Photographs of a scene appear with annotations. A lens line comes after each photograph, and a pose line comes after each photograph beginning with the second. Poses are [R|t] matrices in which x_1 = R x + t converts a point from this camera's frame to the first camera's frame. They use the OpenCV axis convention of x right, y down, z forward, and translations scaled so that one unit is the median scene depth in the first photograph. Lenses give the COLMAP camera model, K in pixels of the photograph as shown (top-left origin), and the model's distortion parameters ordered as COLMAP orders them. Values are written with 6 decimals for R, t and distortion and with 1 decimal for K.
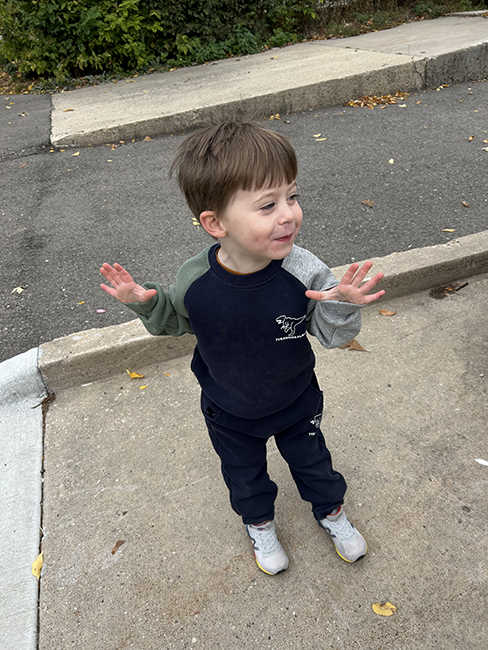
lens RADIAL K [[499.9, 0, 246.0], [0, 499.9, 327.9], [0, 0, 1]] dist [0.039285, -0.062871]
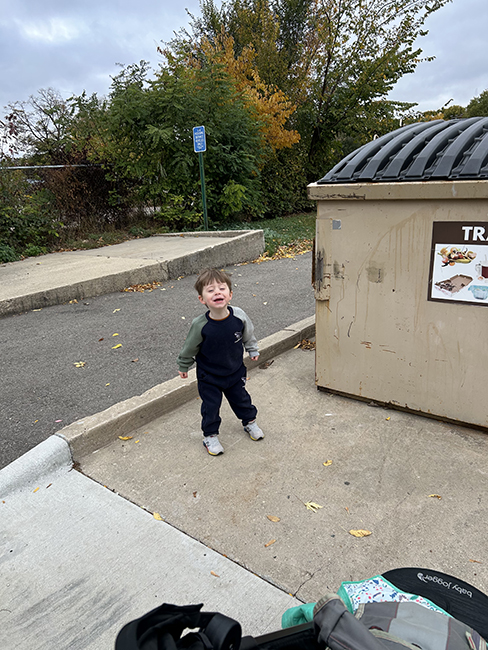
lens RADIAL K [[499.9, 0, 246.0], [0, 499.9, 327.9], [0, 0, 1]] dist [0.039285, -0.062871]
pose [[0.820716, -0.089229, 0.564326, -0.312771], [0.290183, 0.915945, -0.277196, 0.131352], [-0.492158, 0.391257, 0.777624, -0.202009]]
